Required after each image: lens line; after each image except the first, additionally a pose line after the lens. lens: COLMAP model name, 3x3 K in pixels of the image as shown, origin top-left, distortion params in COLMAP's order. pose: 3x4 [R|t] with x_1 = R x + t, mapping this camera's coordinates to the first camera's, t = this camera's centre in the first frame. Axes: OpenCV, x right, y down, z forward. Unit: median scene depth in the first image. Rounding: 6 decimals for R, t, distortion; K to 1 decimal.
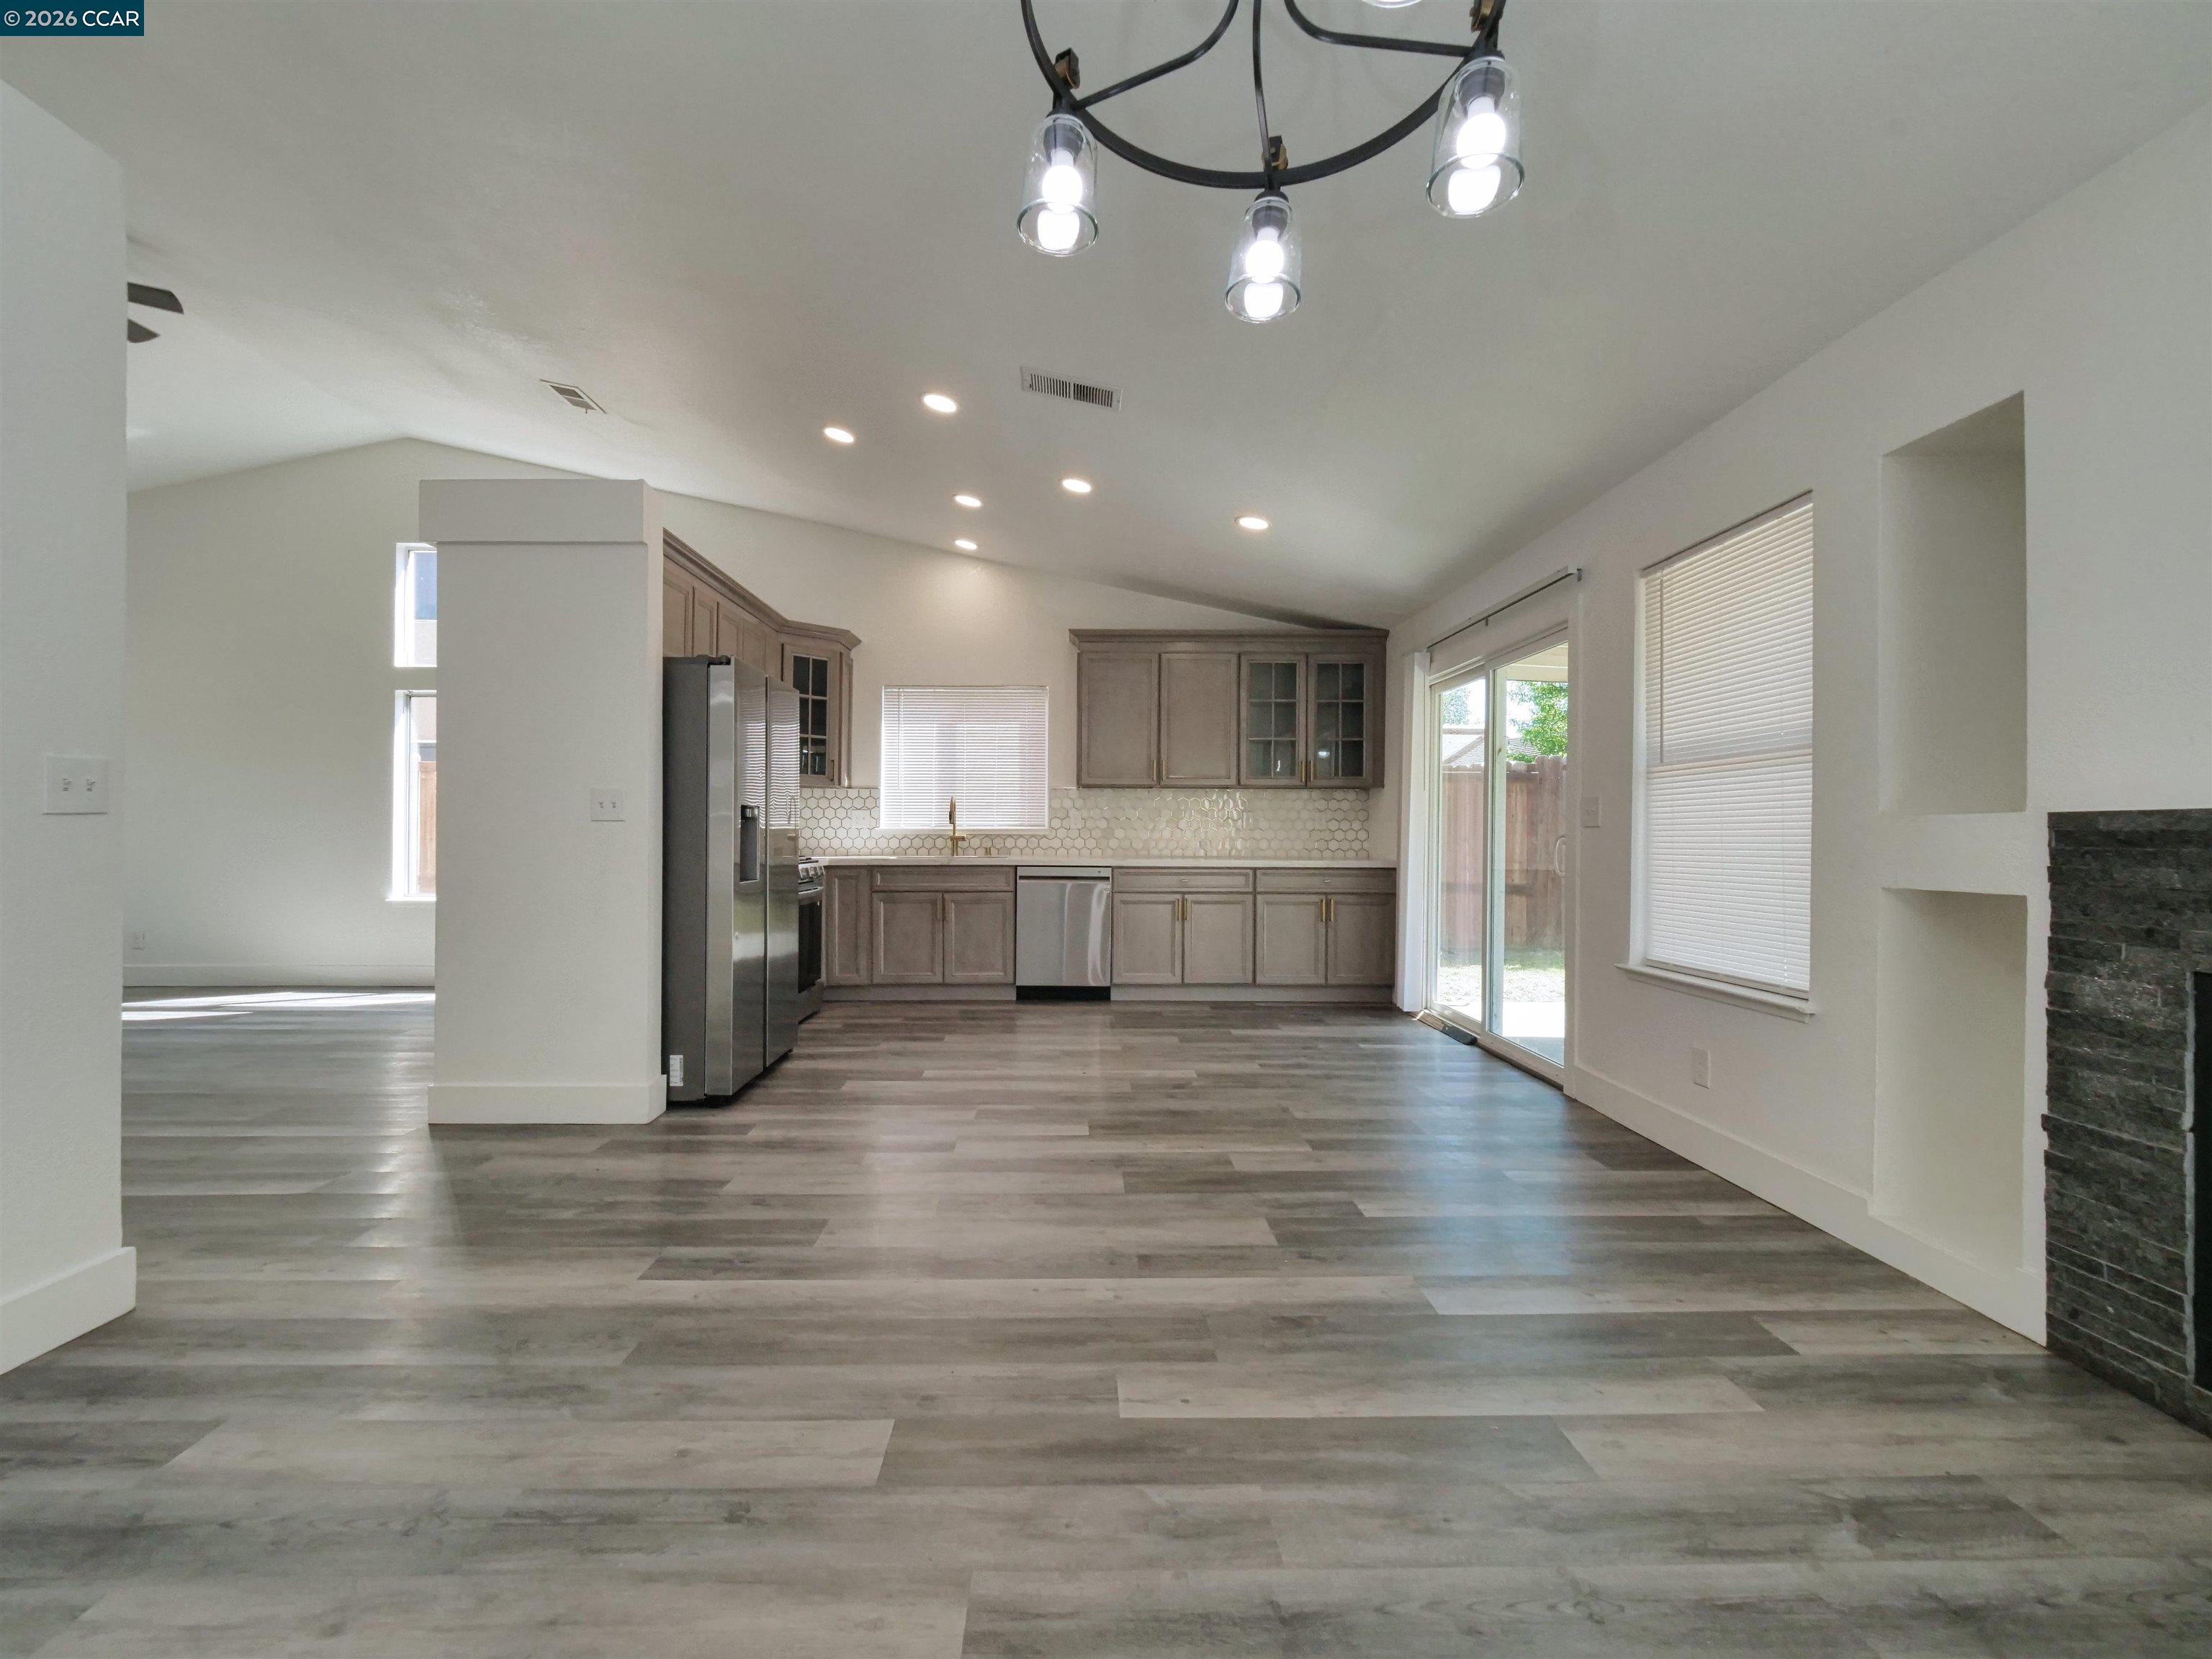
lens RADIAL K [[945.1, 0, 1084.3], [0, 945.1, 829.1], [0, 0, 1]] dist [-0.007769, 0.002265]
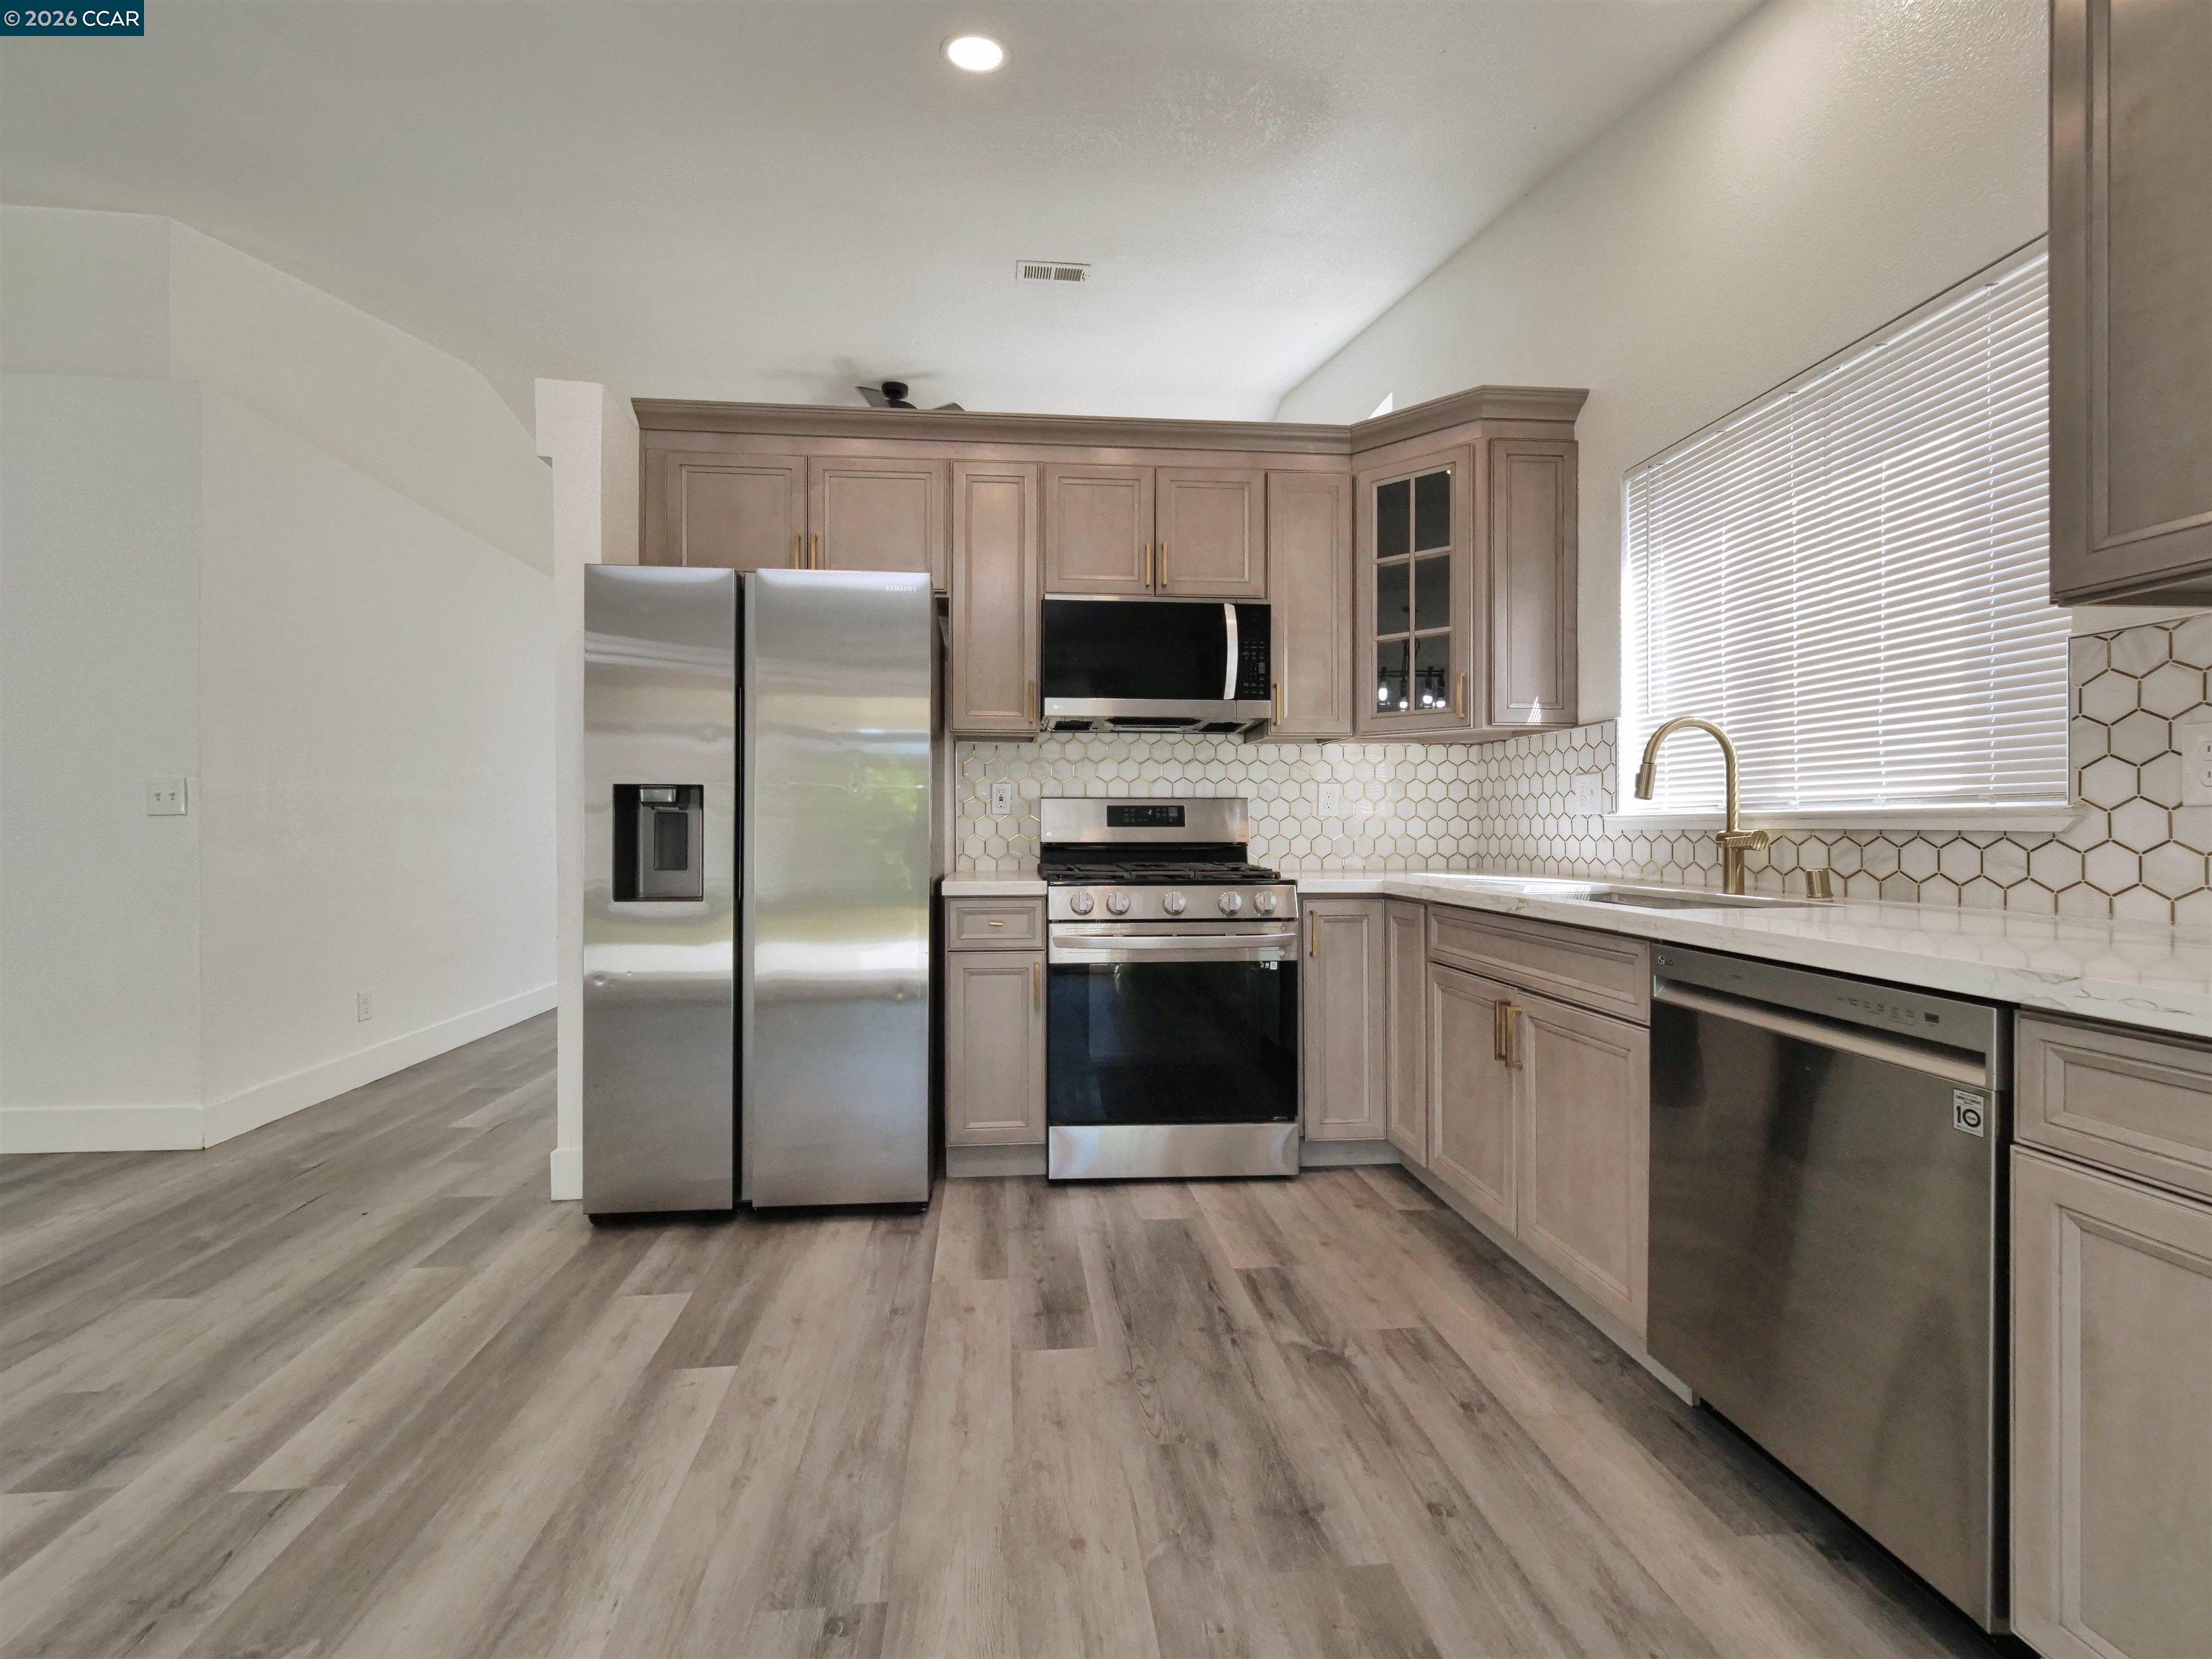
lens RADIAL K [[945.1, 0, 1082.0], [0, 945.1, 824.0], [0, 0, 1]] dist [-0.007769, 0.002265]
pose [[0.076933, -0.005424, -0.997022, 0.309276], [0.003733, 0.999980, -0.005152, 0.007211], [0.997029, -0.003325, 0.076951, 1.234642]]
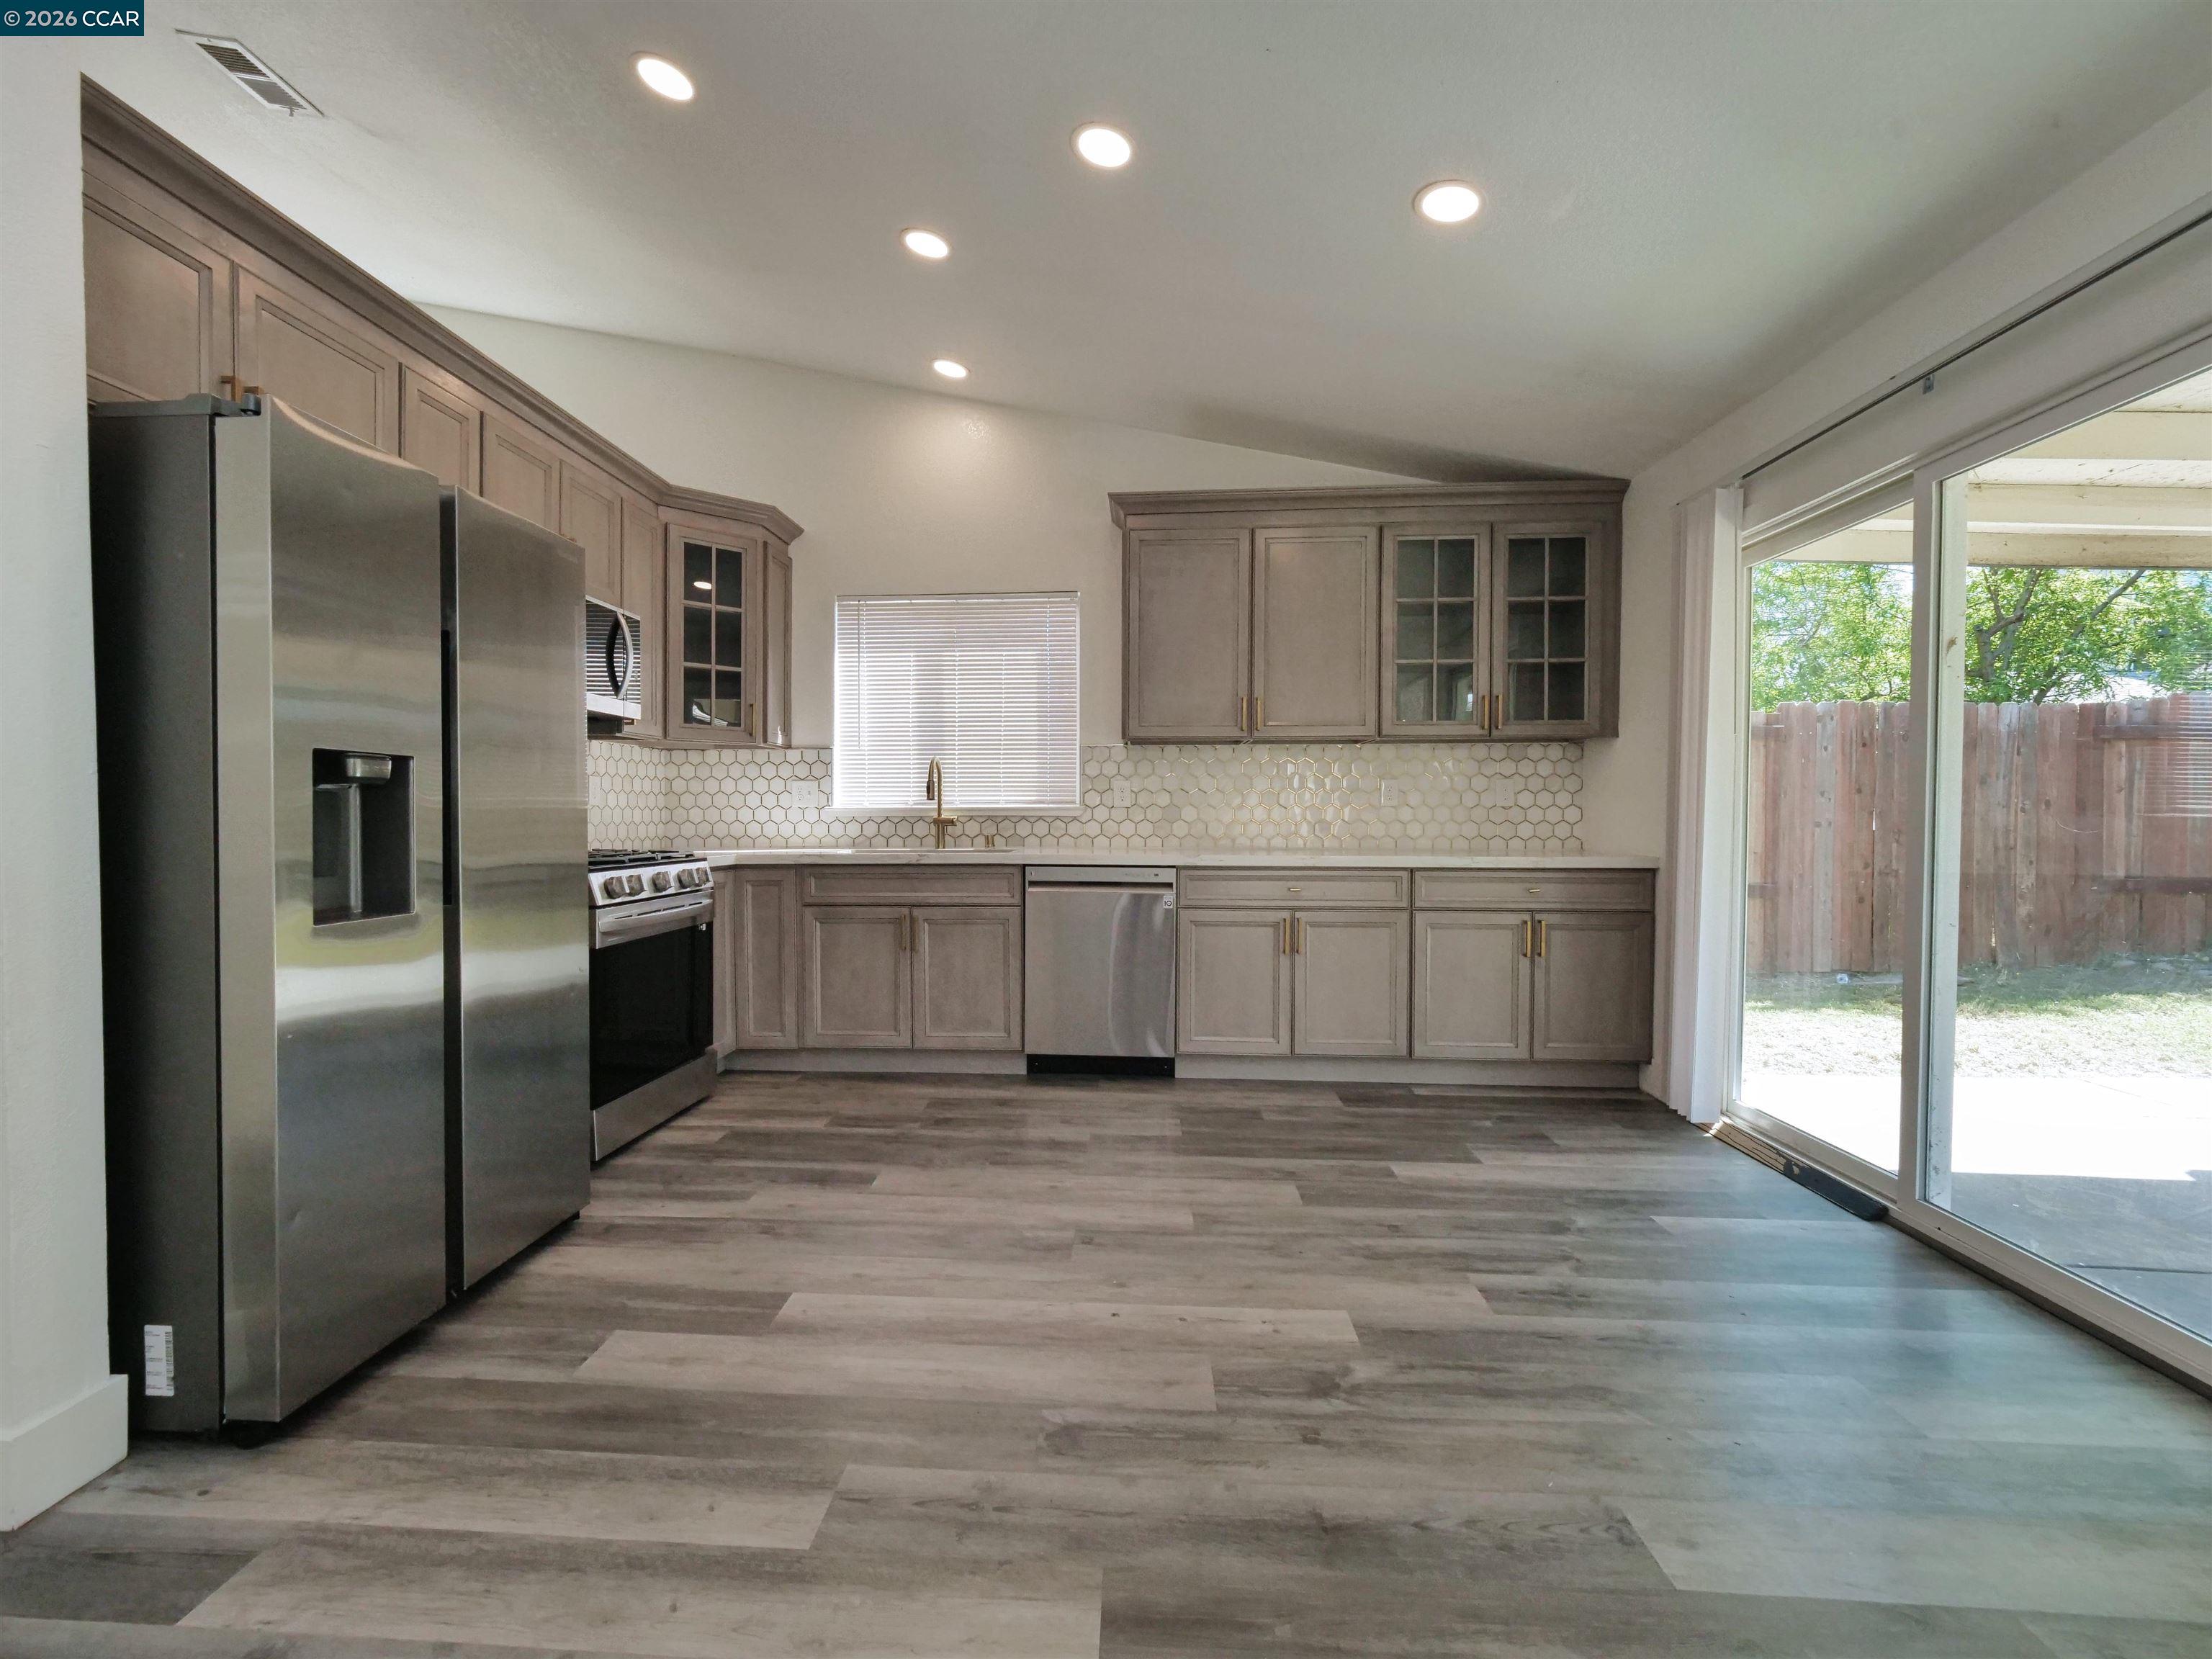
lens RADIAL K [[945.1, 0, 1082.4], [0, 945.1, 828.1], [0, 0, 1]] dist [-0.007769, 0.002265]
pose [[0.997068, -0.002897, -0.076464, 0.022944], [0.004195, 0.999850, 0.016821, 0.005493], [0.076404, -0.017092, 0.996930, 0.573322]]
